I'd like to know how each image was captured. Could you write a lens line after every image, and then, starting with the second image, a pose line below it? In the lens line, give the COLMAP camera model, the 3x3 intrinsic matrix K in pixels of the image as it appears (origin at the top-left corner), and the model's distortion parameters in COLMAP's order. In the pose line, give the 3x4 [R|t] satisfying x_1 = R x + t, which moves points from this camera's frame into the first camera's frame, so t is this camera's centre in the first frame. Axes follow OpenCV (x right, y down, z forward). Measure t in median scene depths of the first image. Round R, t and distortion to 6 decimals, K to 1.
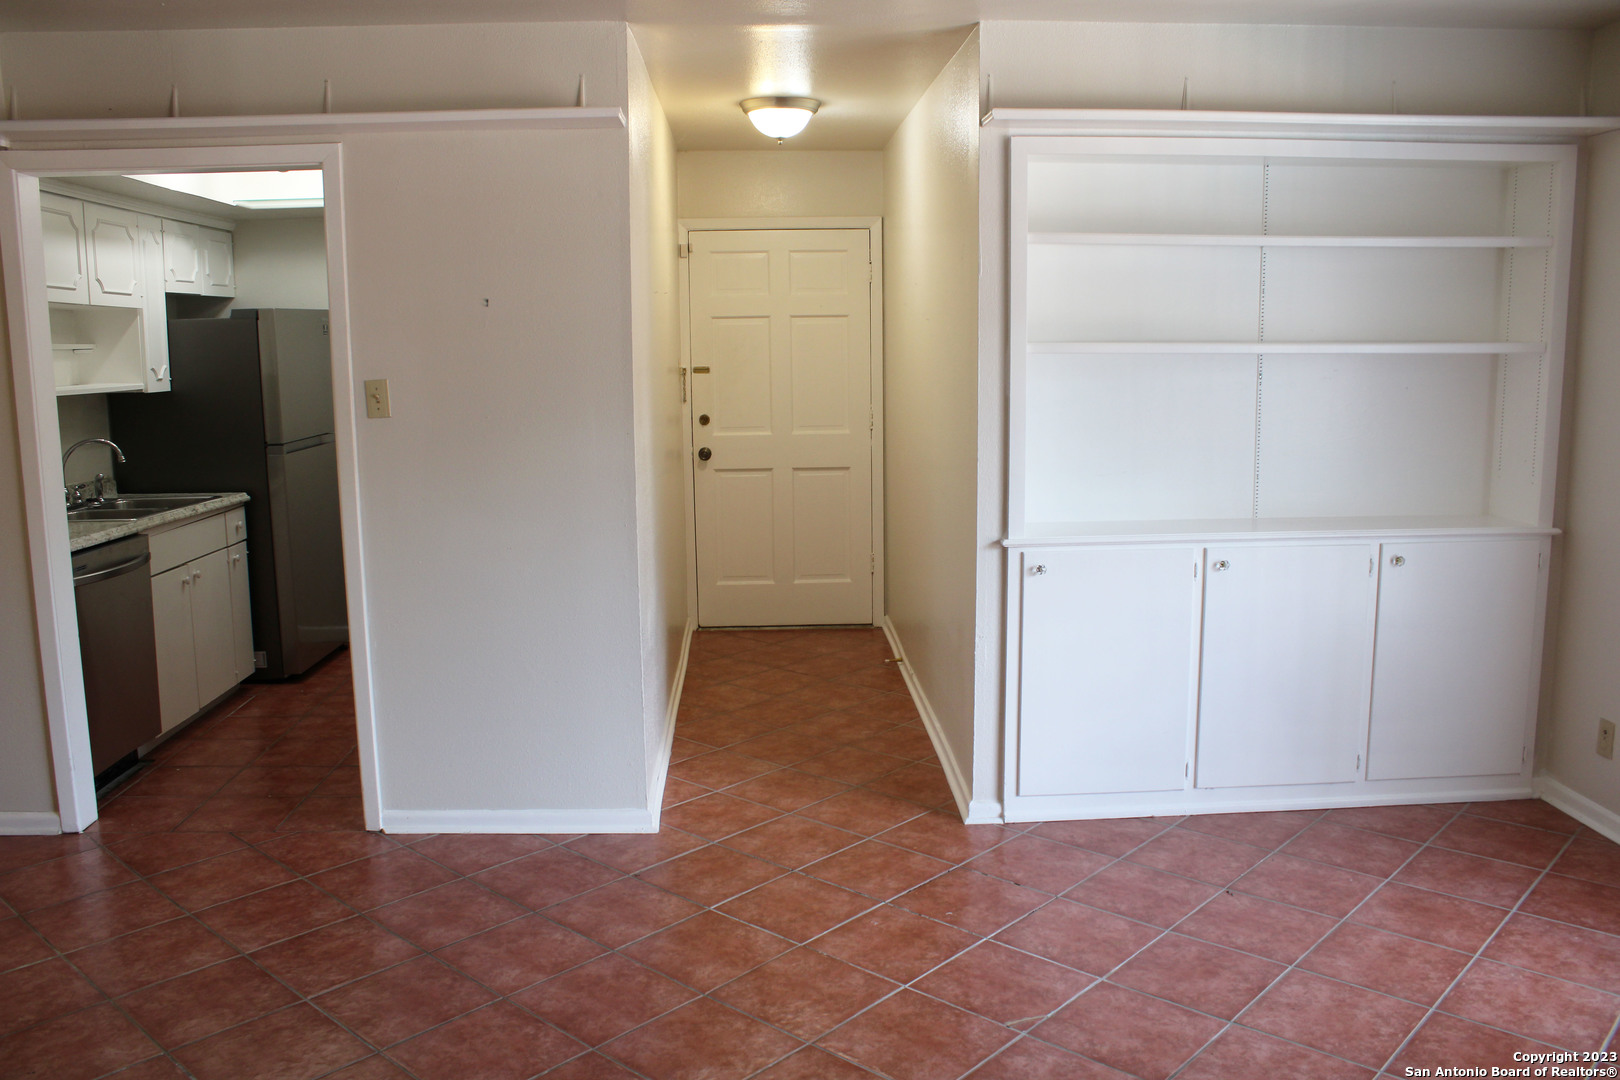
lens RADIAL K [[1335.2, 0, 803.6], [0, 1335.2, 540.9], [0, 0, 1]] dist [-0.165416, 0.145126]
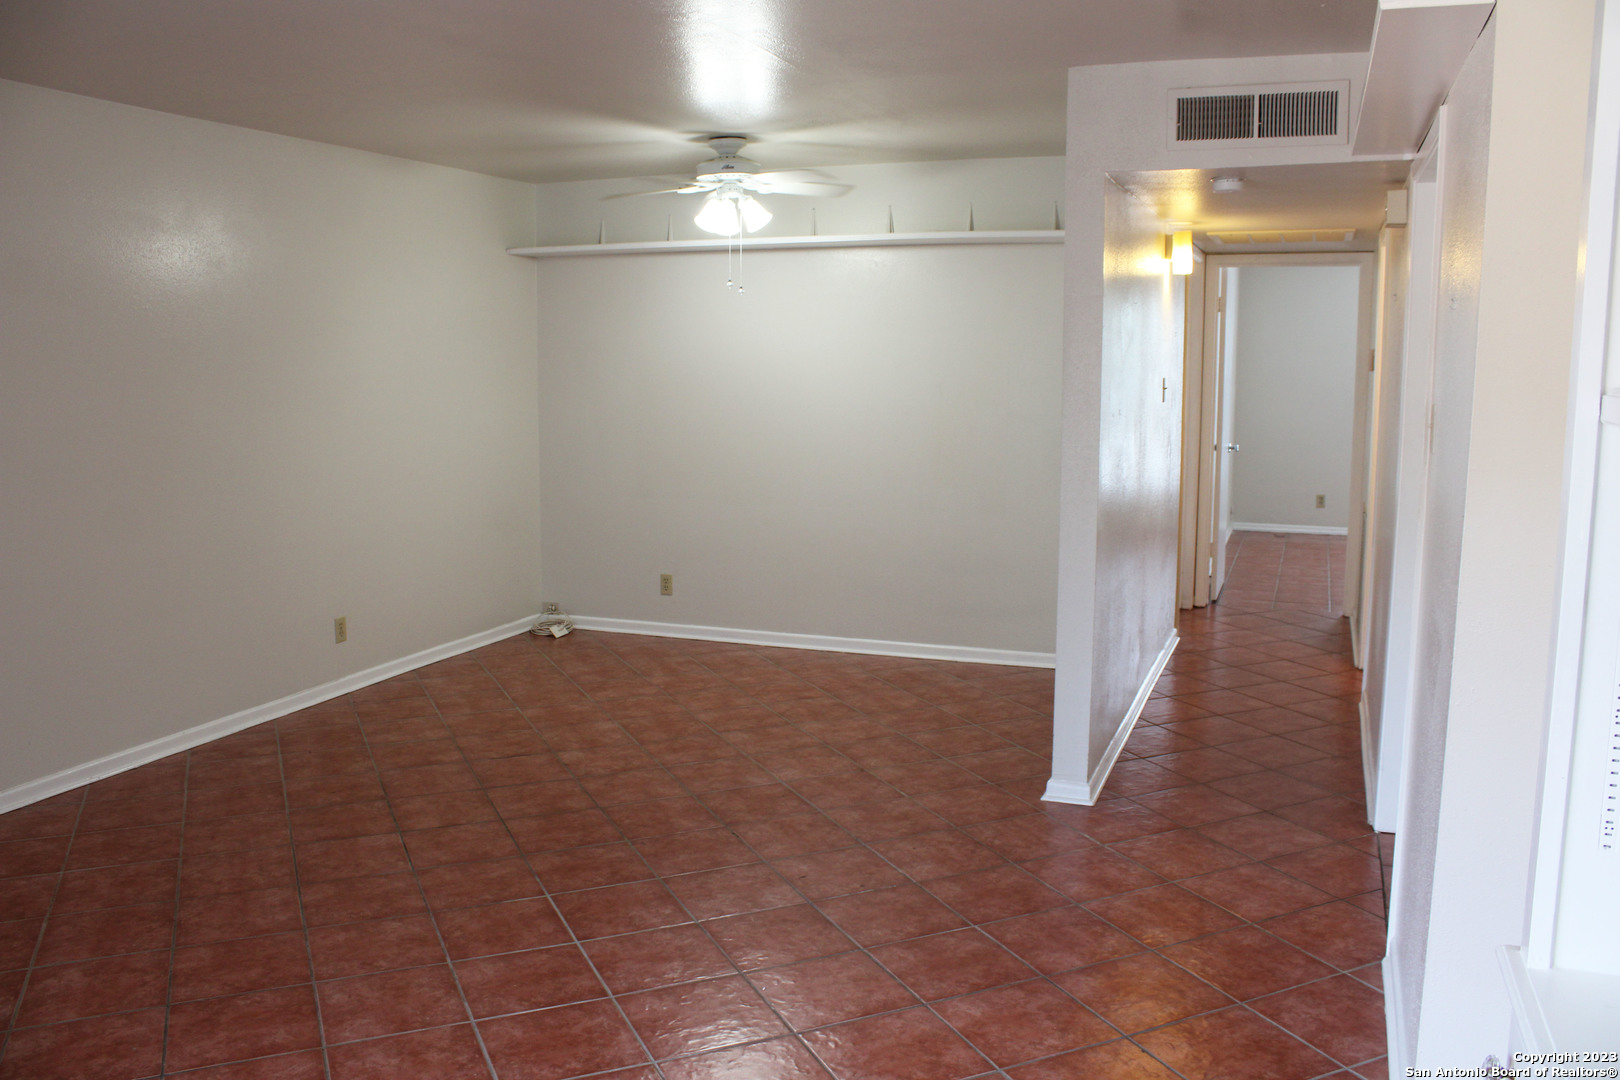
lens RADIAL K [[1335.2, 0, 803.6], [0, 1335.2, 540.9], [0, 0, 1]] dist [-0.165416, 0.145126]
pose [[-0.401357, 0.138372, -0.905409, 0.526430], [-0.134636, 0.968871, 0.207753, -0.151387], [0.905972, 0.205284, -0.370233, 0.948926]]
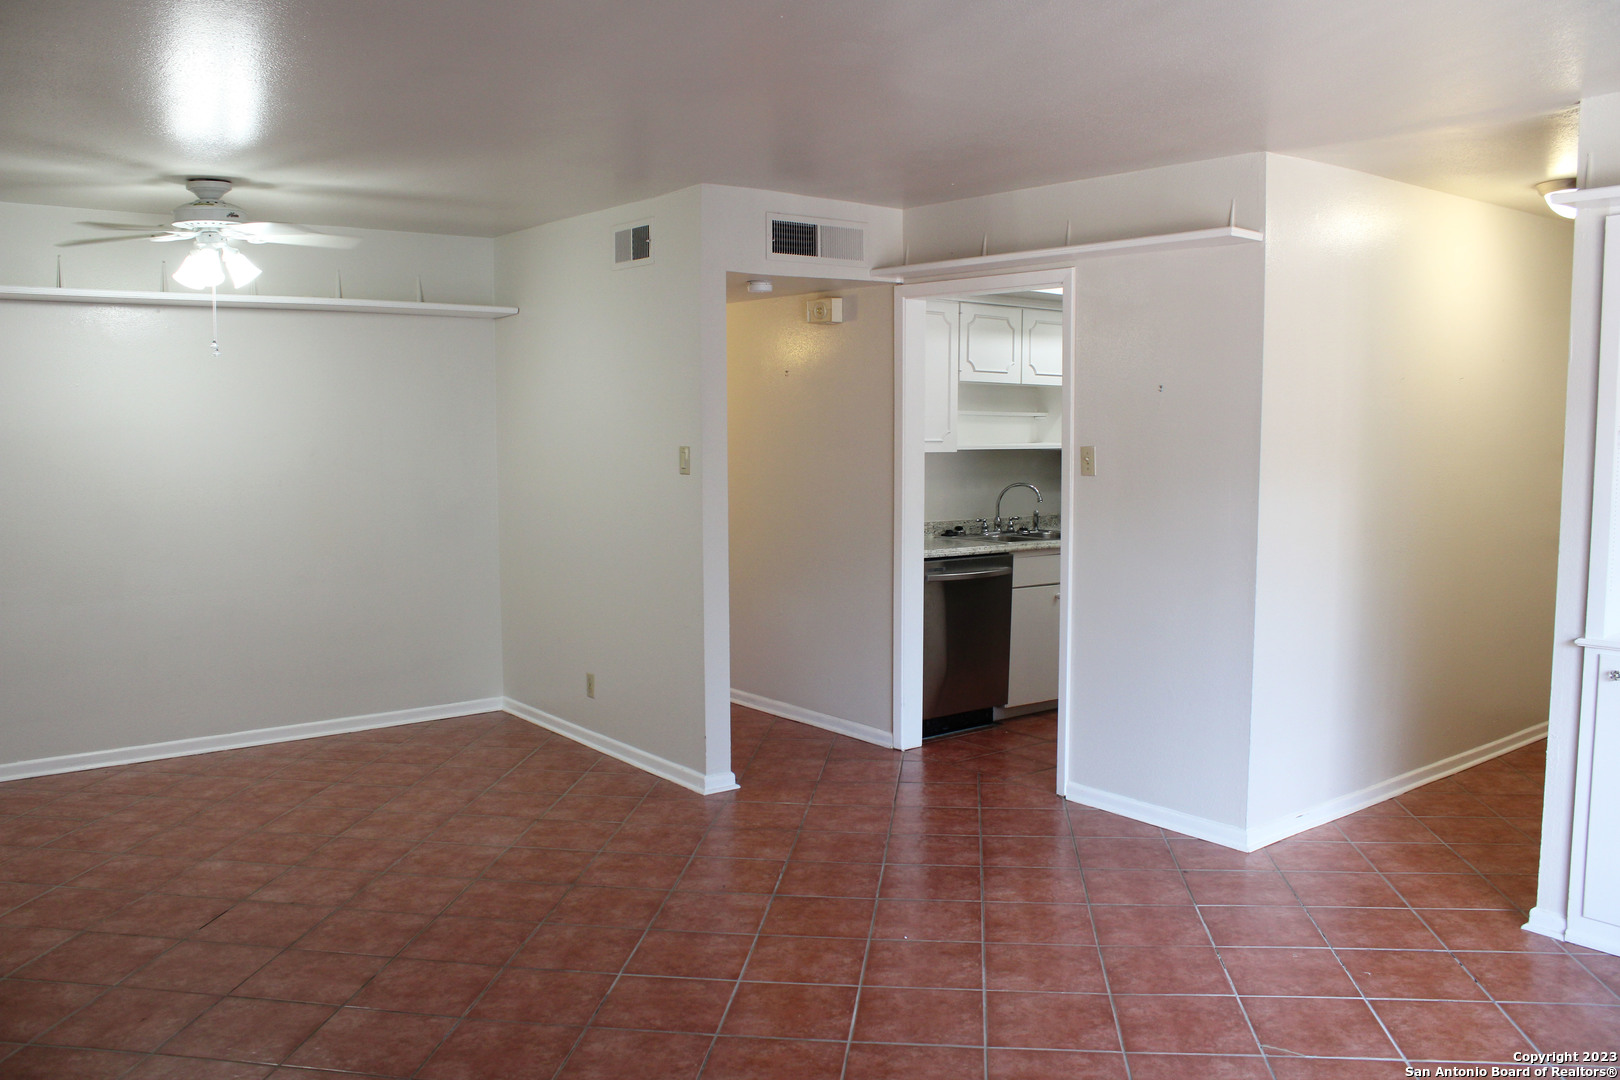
lens RADIAL K [[1335.2, 0, 803.6], [0, 1335.2, 540.9], [0, 0, 1]] dist [-0.165416, 0.145126]
pose [[0.583800, 0.085867, -0.807344, 0.570262], [-0.127732, 0.991722, 0.013113, -0.011209], [0.801787, 0.095468, 0.589935, 0.007968]]
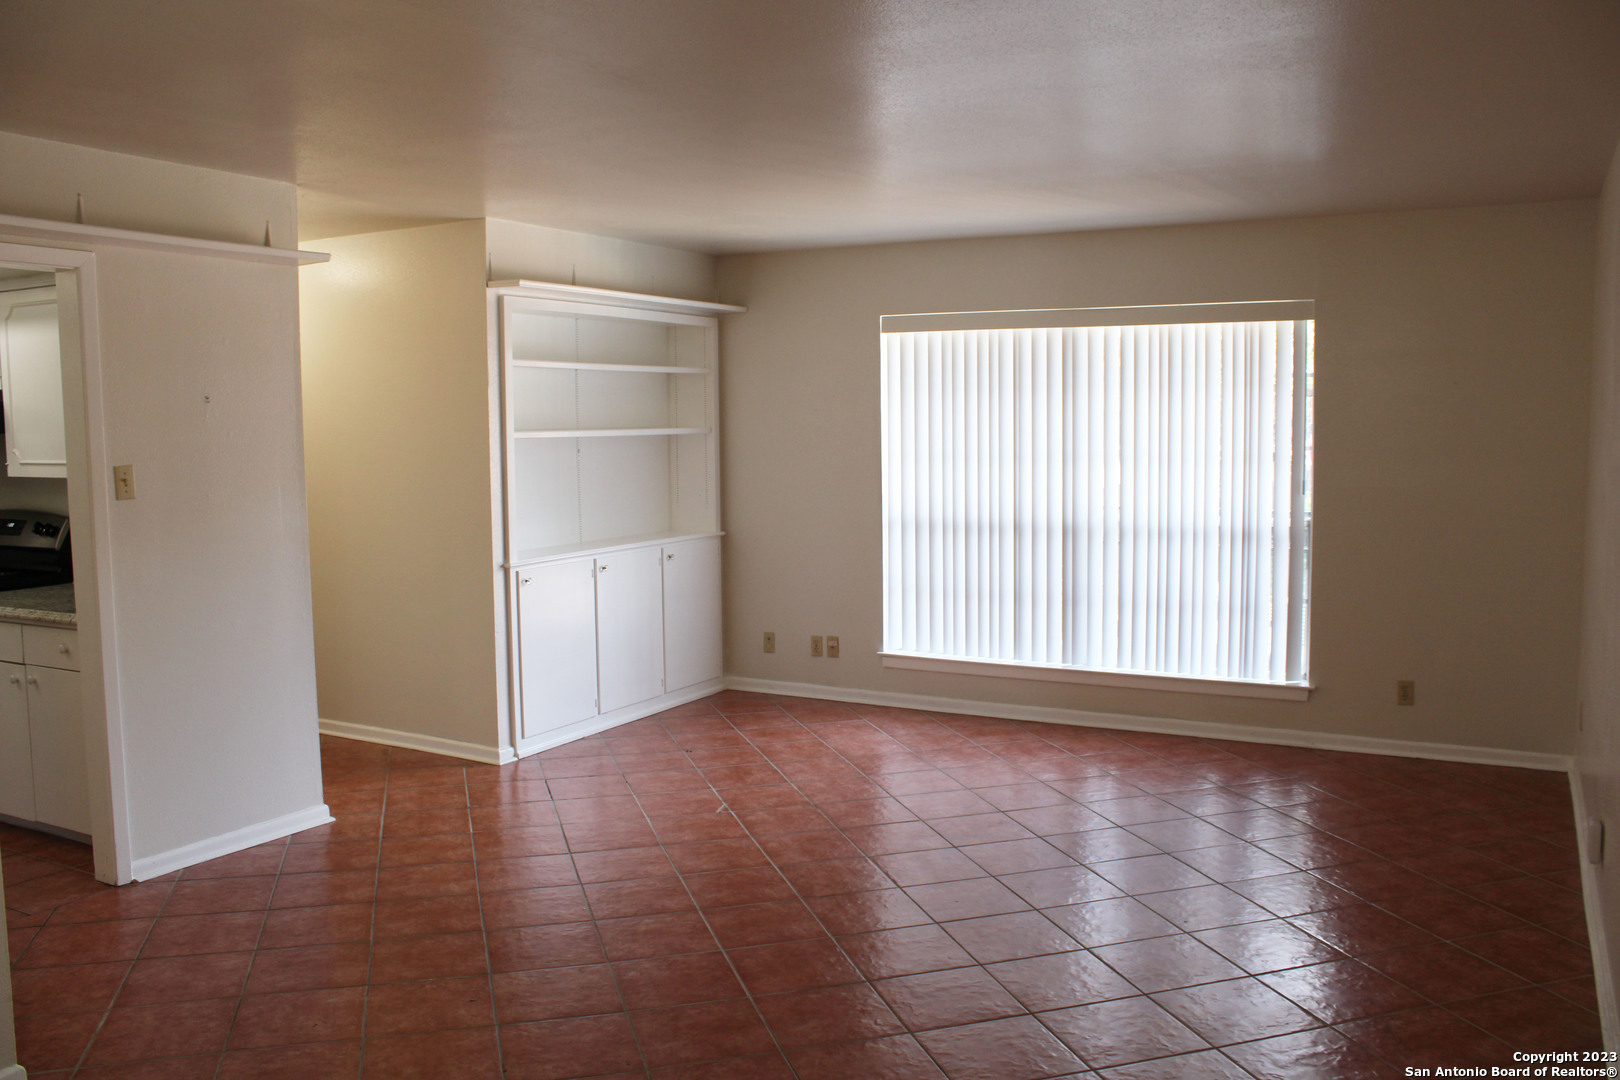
lens RADIAL K [[1335.2, 0, 803.6], [0, 1335.2, 540.9], [0, 0, 1]] dist [-0.165416, 0.145126]
pose [[0.521070, -0.070480, 0.850599, -0.949661], [0.132760, 0.991148, 0.000798, 0.016526], [-0.843126, 0.112509, 0.525814, -0.058220]]
